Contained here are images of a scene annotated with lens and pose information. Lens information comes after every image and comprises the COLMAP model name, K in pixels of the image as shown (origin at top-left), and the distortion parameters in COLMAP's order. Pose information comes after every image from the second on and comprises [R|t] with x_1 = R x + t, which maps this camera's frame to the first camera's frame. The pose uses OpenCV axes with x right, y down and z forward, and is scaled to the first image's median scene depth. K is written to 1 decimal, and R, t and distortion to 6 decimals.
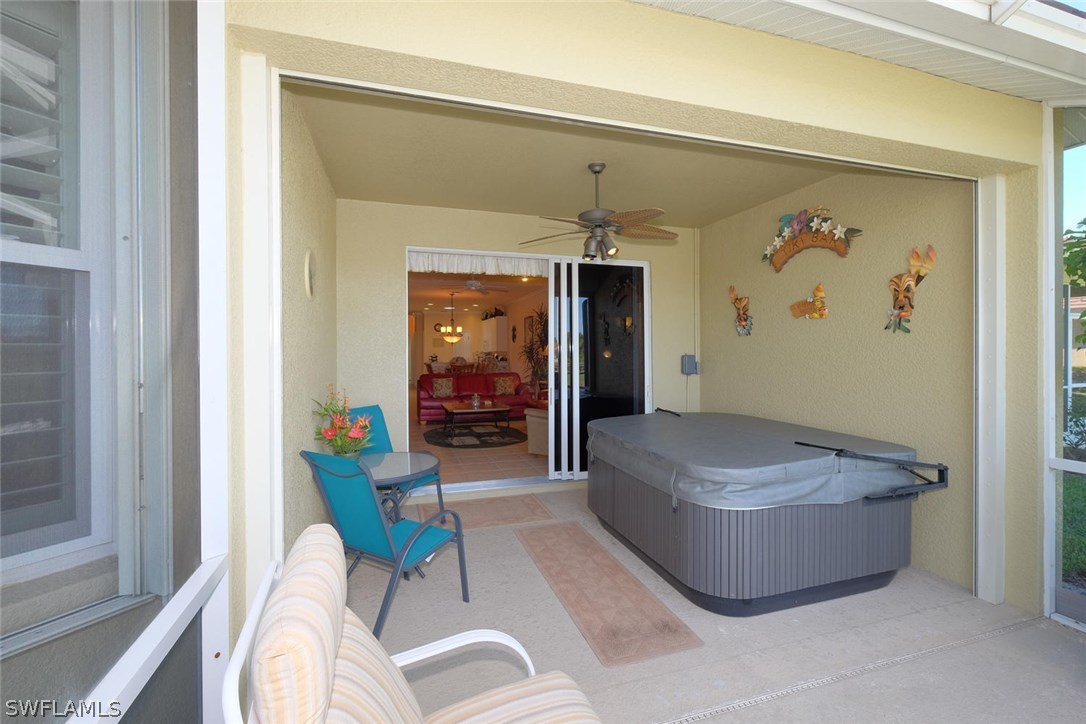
lens RADIAL K [[476.5, 0, 544.2], [0, 476.5, 355.0], [0, 0, 1]] dist [-0.003608, -0.000845]
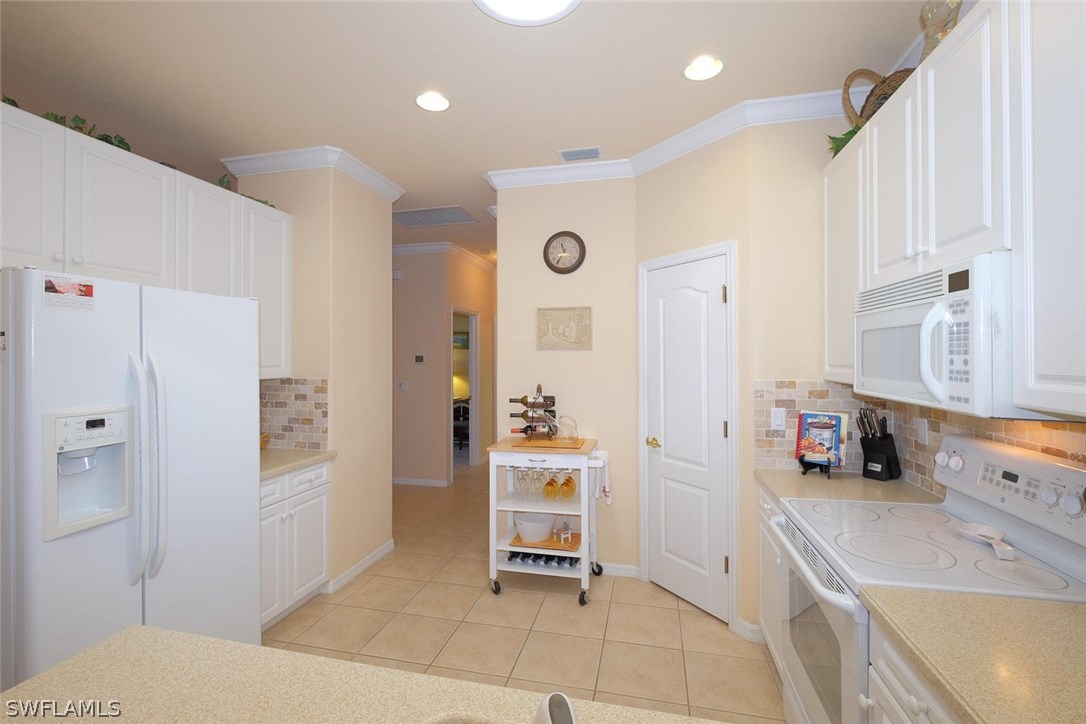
lens RADIAL K [[476.5, 0, 539.5], [0, 476.5, 354.3], [0, 0, 1]] dist [-0.003608, -0.000845]
pose [[0.855254, 0.001591, -0.518206, -0.213641], [-0.007586, 0.999927, -0.009451, -0.022797], [0.518153, 0.012014, 0.855204, 1.371627]]
